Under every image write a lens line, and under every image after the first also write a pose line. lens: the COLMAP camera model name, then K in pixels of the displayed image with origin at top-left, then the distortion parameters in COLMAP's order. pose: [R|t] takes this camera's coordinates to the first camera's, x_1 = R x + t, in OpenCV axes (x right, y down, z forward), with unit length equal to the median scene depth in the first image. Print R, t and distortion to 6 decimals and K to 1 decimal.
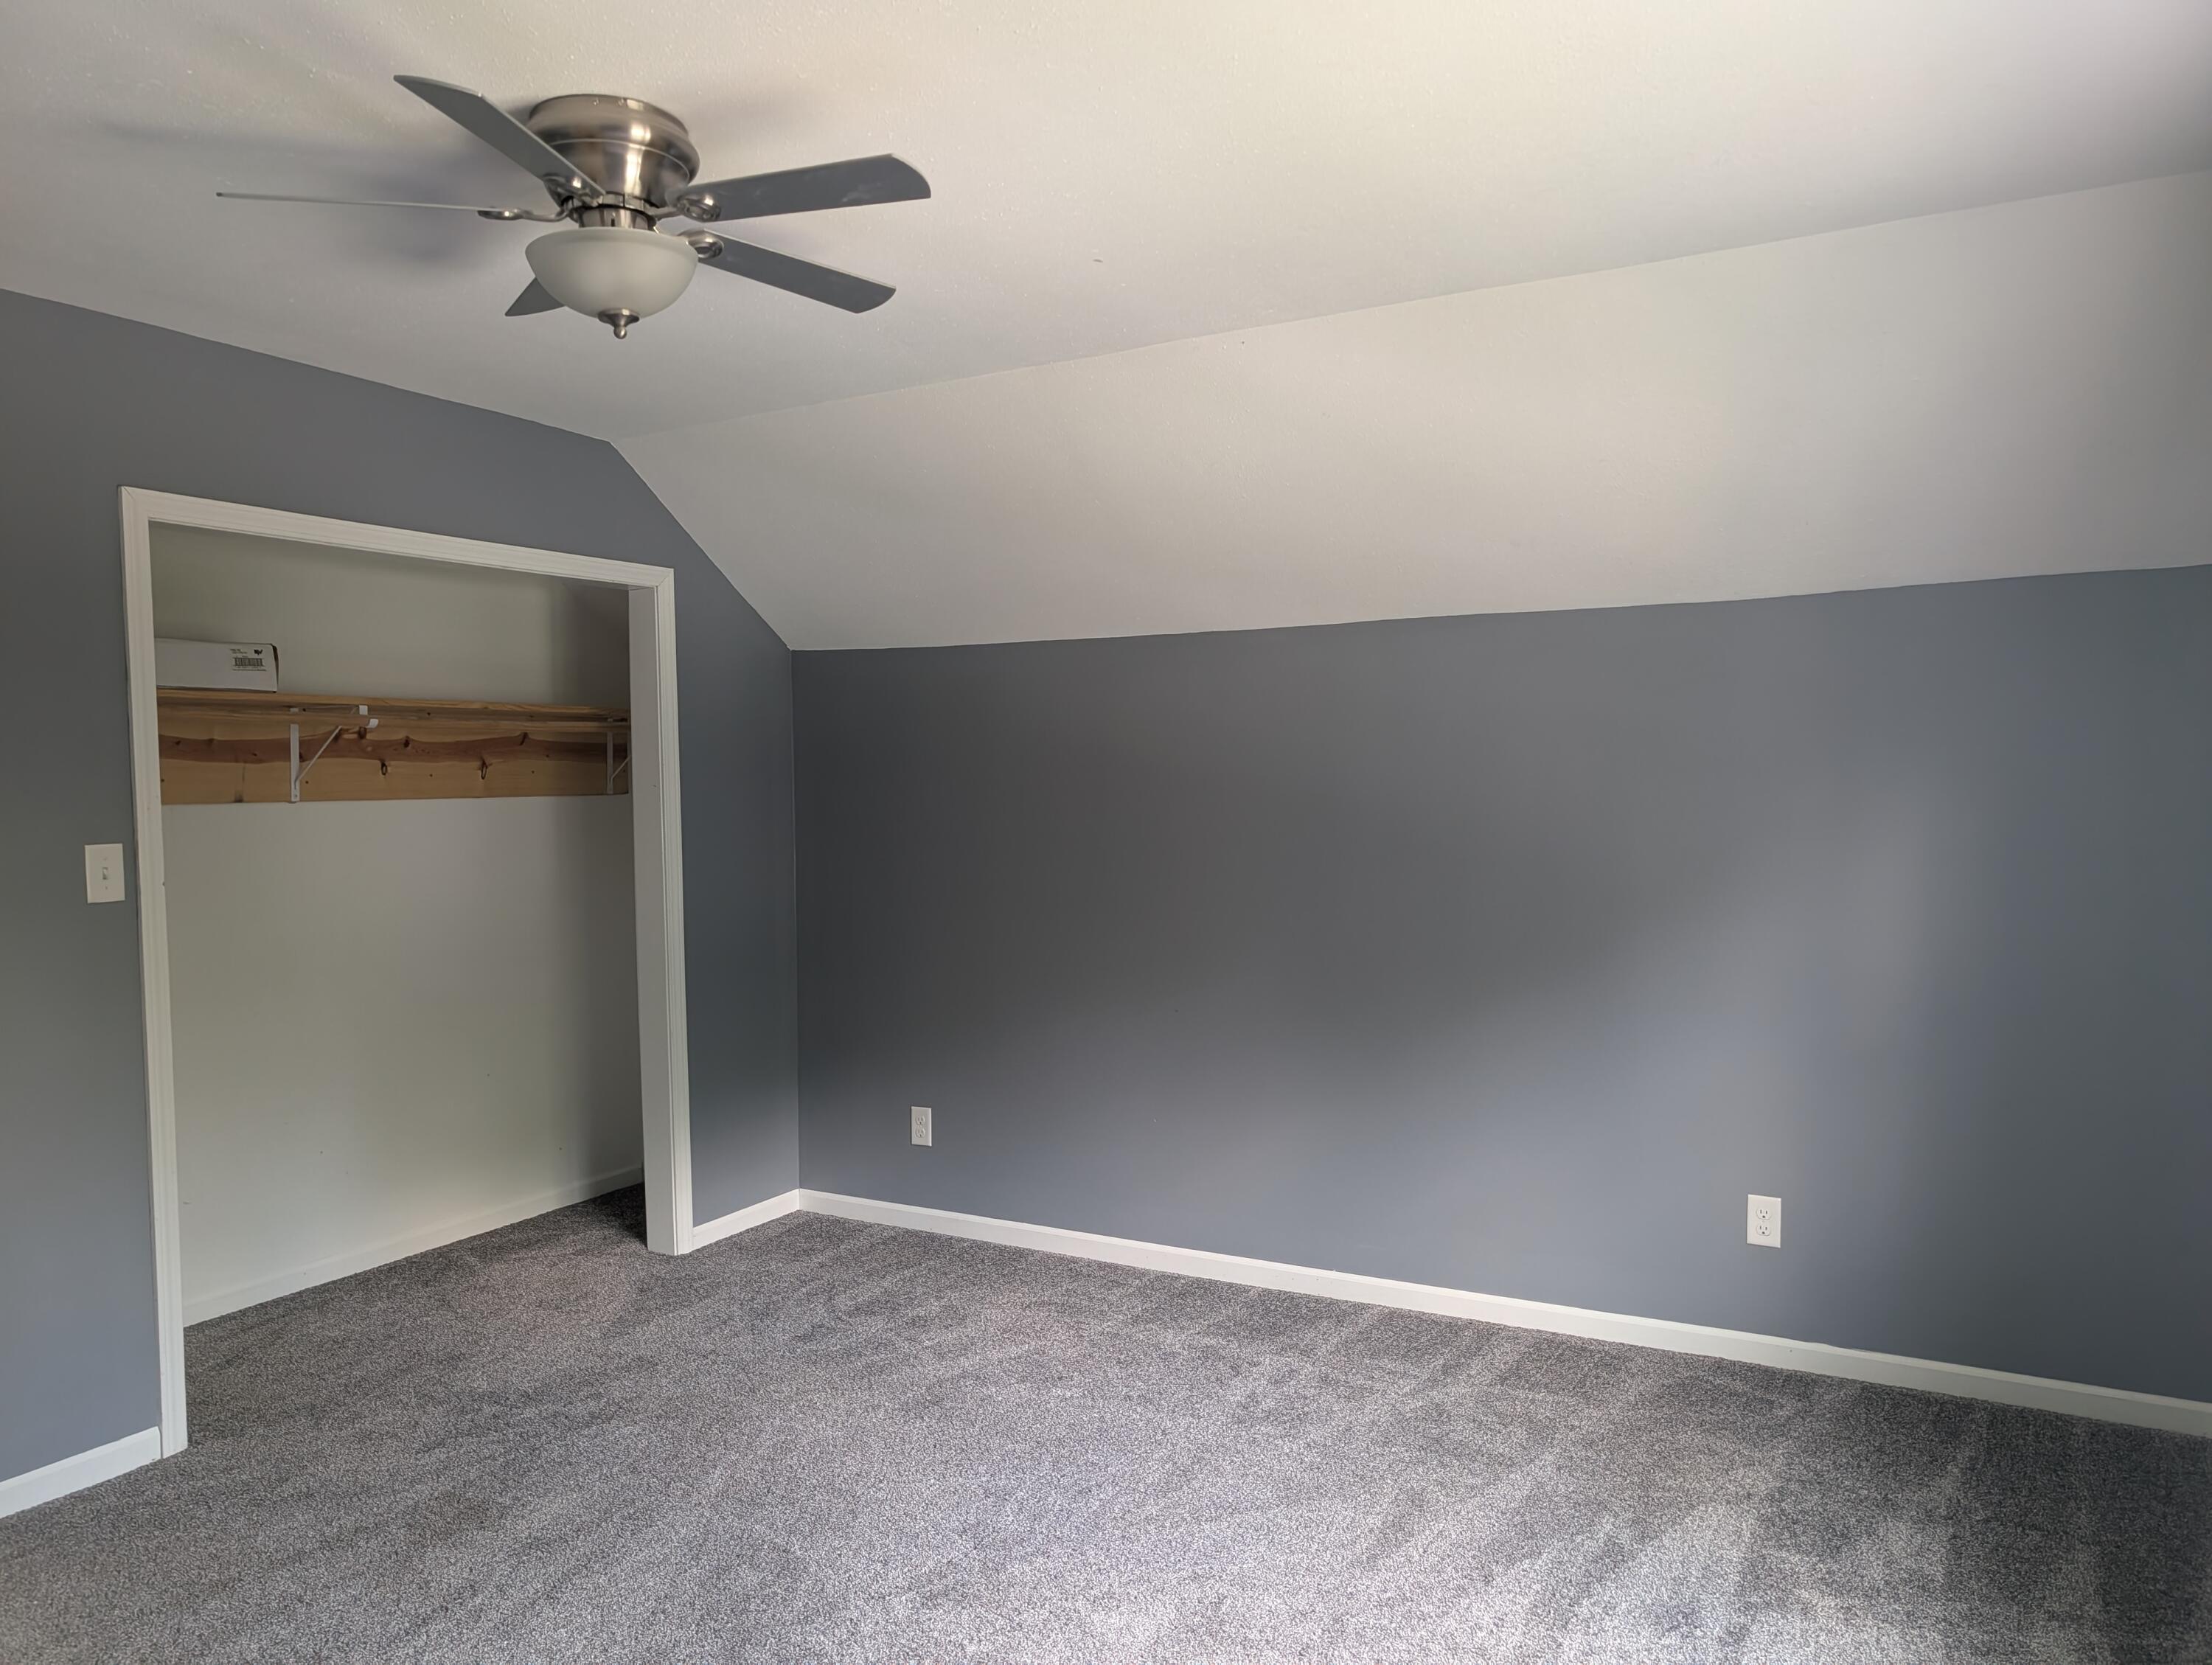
lens RADIAL K [[1590.0, 0, 1104.3], [0, 1590.0, 833.5], [0, 0, 1]] dist [-0.002754, 0.000266]
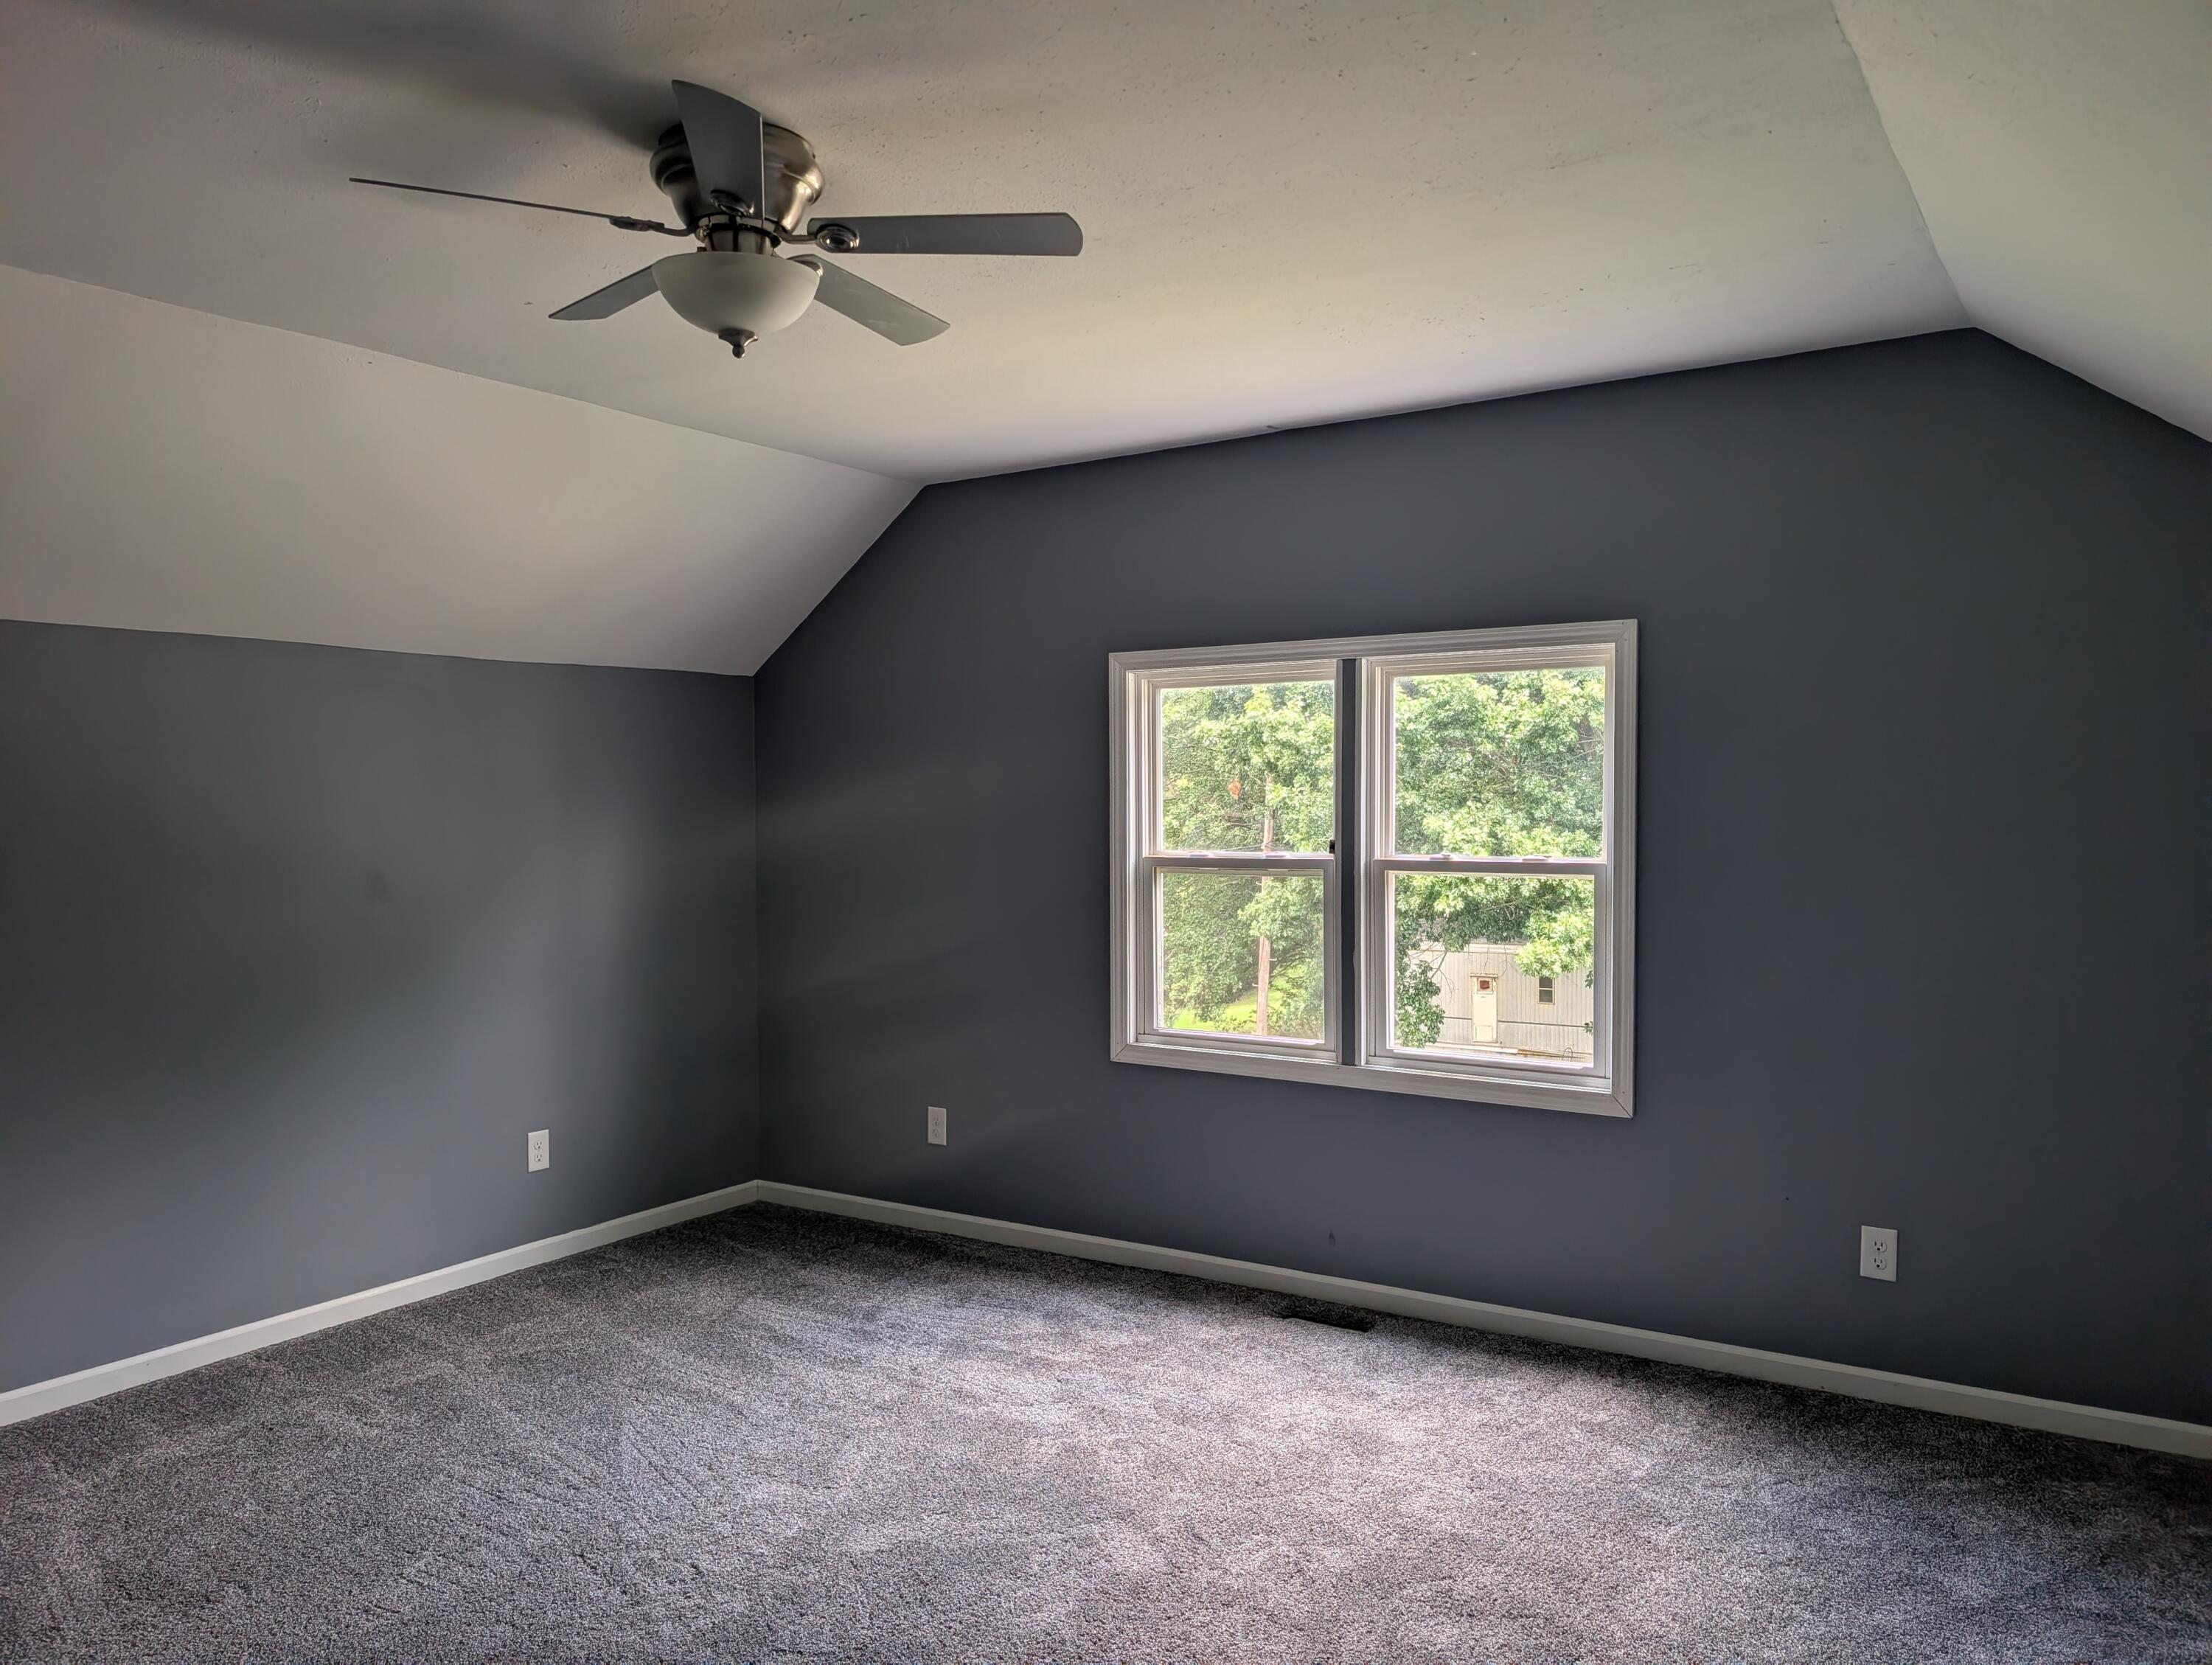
lens RADIAL K [[1590.0, 0, 1104.2], [0, 1590.0, 833.8], [0, 0, 1]] dist [-0.002754, 0.000266]
pose [[0.093119, -0.025949, 0.995317, -1.011335], [0.045630, 0.998721, 0.021769, -0.023279], [-0.994609, 0.043389, 0.094184, 0.515647]]
